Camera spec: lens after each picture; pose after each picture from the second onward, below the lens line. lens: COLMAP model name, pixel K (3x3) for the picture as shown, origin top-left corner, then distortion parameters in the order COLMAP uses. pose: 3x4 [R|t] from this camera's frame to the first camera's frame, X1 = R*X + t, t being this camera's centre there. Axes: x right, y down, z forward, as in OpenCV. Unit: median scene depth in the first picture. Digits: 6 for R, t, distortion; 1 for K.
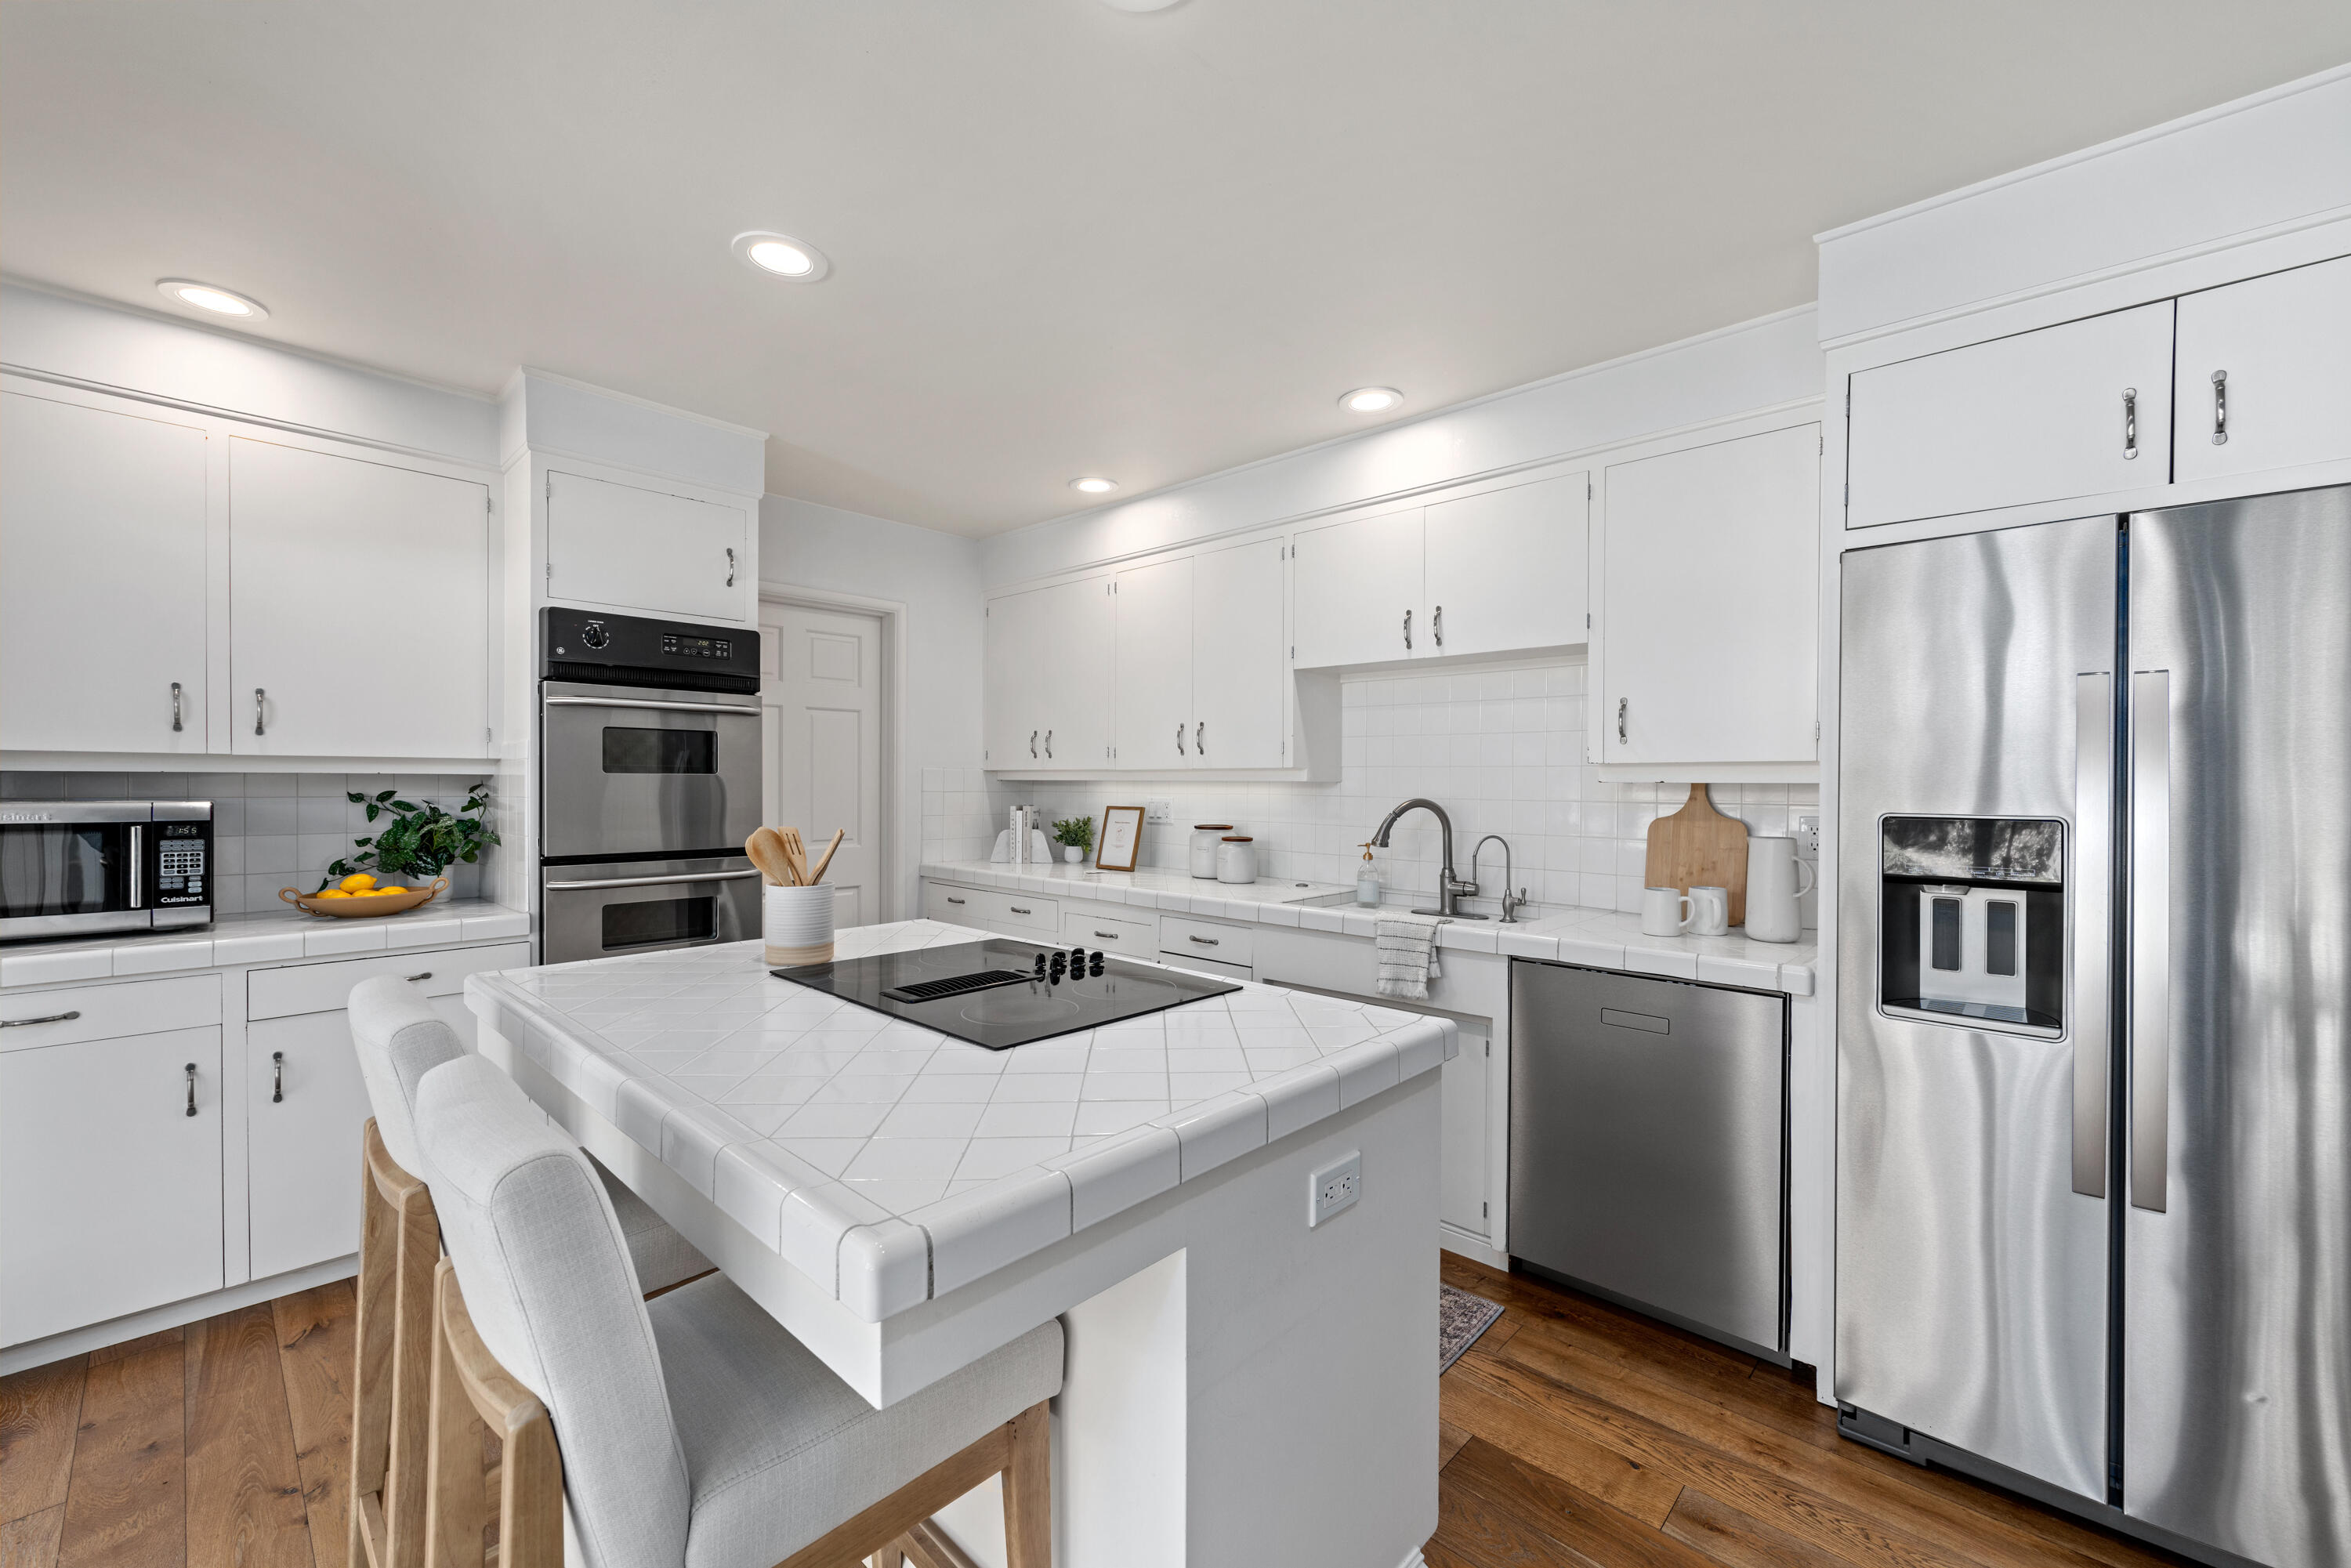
lens RADIAL K [[940.5, 0, 1174.0], [0, 940.5, 794.9], [0, 0, 1]] dist [-0.001540, -0.000274]
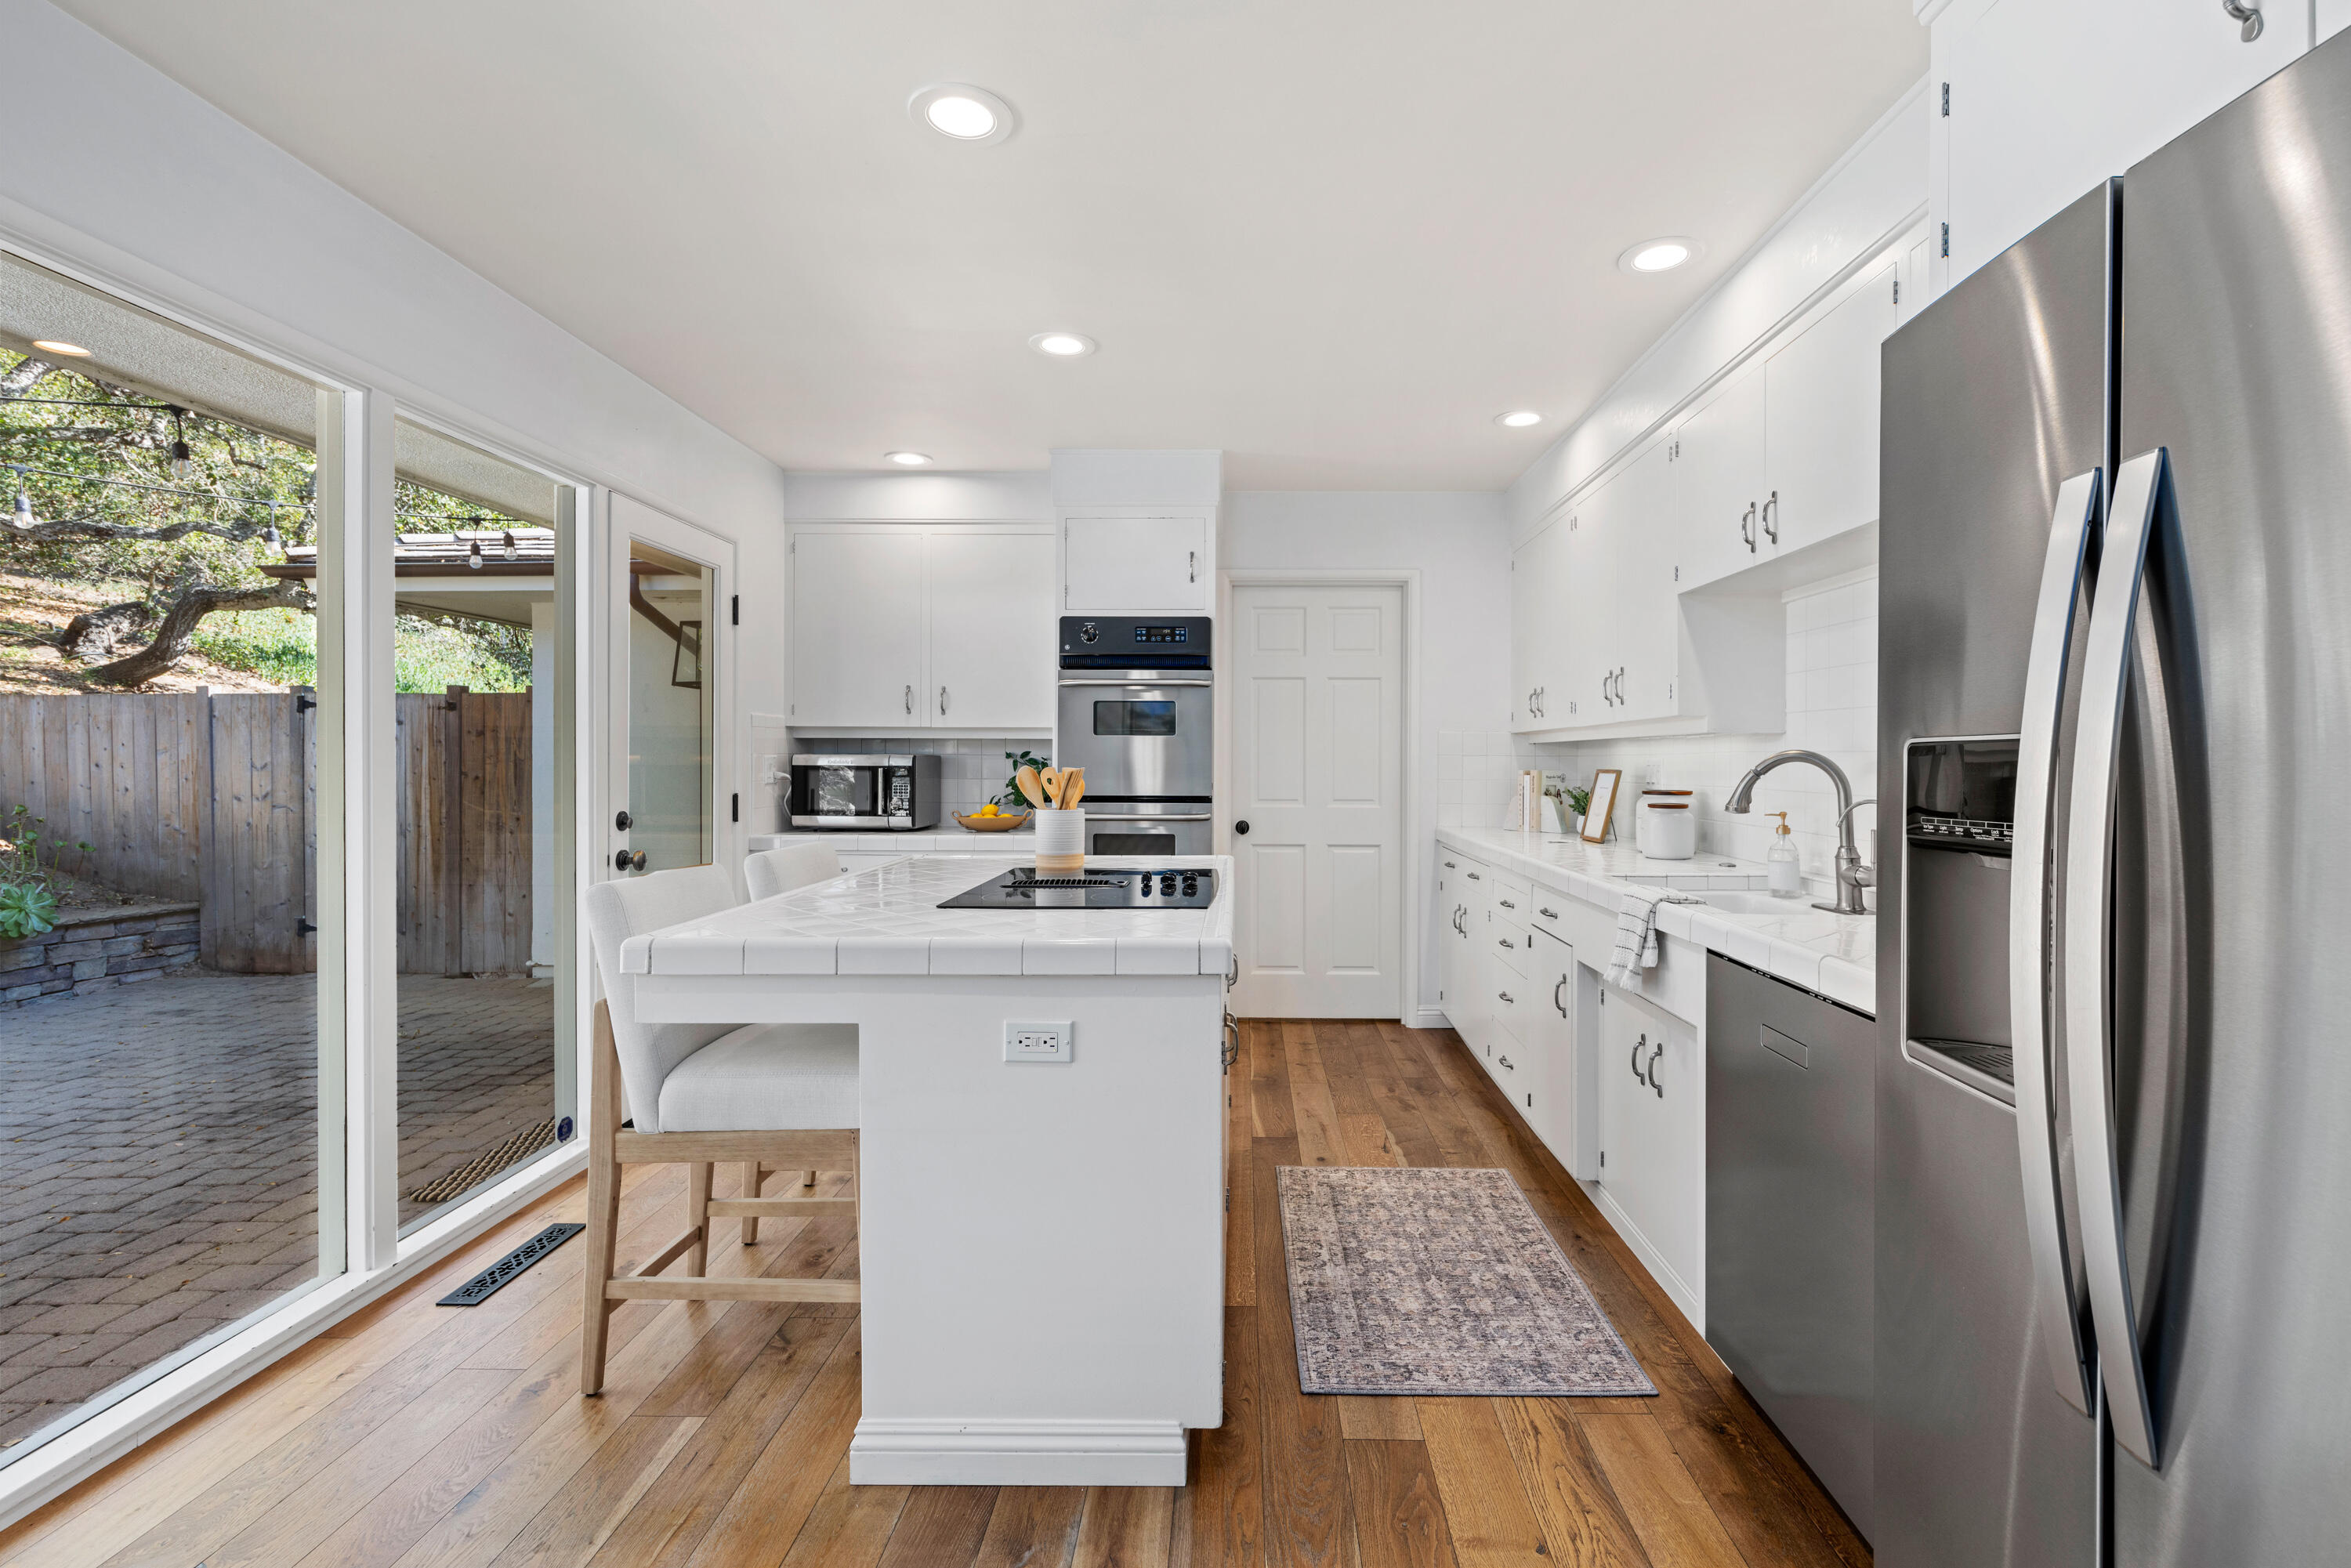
lens RADIAL K [[1033.9, 0, 1183.5], [0, 1033.9, 764.2], [0, 0, 1]] dist [0.000474, -0.000089]
pose [[0.672031, 0.001414, -0.740522, 0.541289], [-0.011456, 0.999898, -0.008487, 0.027638], [0.740435, 0.014187, 0.671979, 0.094103]]
